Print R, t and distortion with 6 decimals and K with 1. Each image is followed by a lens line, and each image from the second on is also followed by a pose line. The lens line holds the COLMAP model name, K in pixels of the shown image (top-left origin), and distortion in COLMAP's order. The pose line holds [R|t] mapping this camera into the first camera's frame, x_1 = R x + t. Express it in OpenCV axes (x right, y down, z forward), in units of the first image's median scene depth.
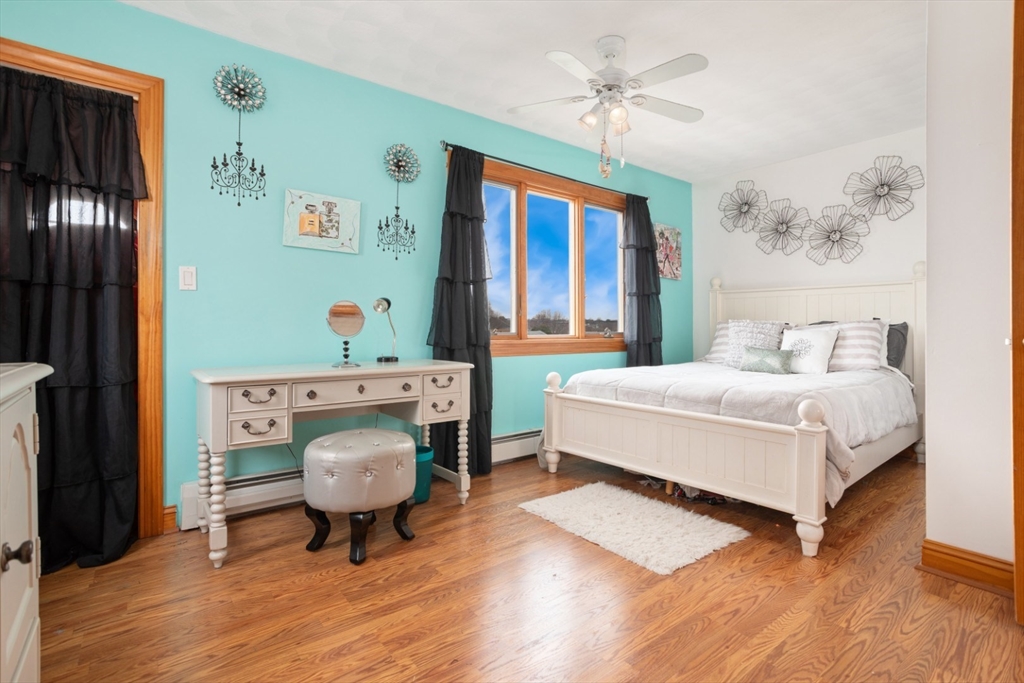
lens RADIAL K [[500.7, 0, 510.5], [0, 500.7, 332.9], [0, 0, 1]] dist [-0.051376, 0.037832]
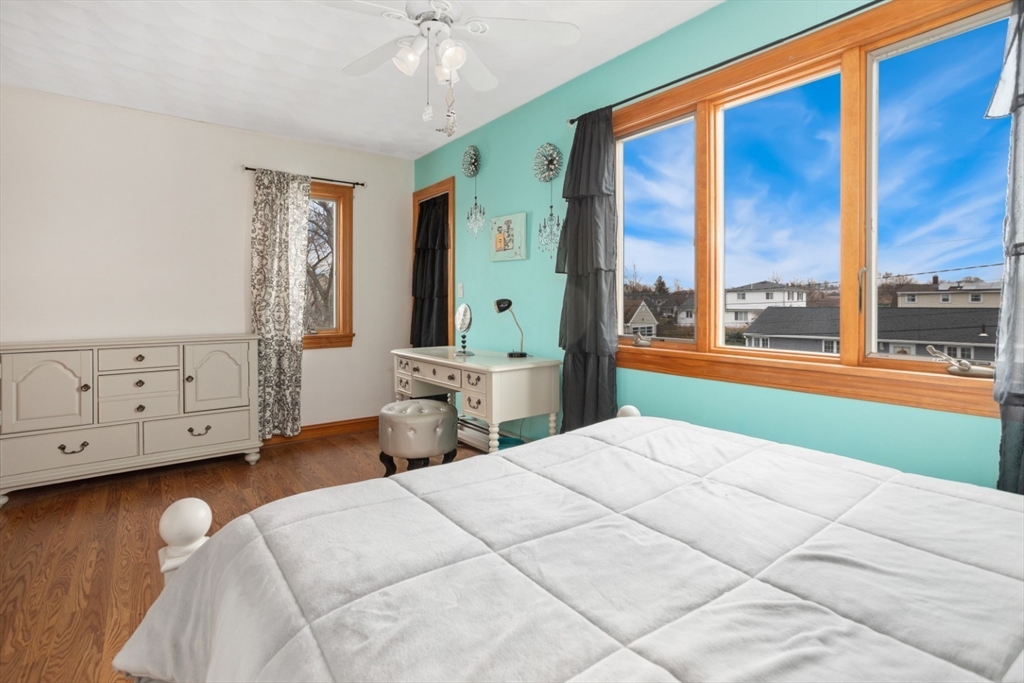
lens RADIAL K [[497.8, 0, 514.3], [0, 497.8, 311.3], [0, 0, 1]] dist [-0.037430, 0.023953]
pose [[-0.014439, 0.020538, -0.999685, 0.879516], [-0.005428, 0.999773, 0.020618, -0.067259], [0.999881, 0.005724, -0.014325, 1.055264]]
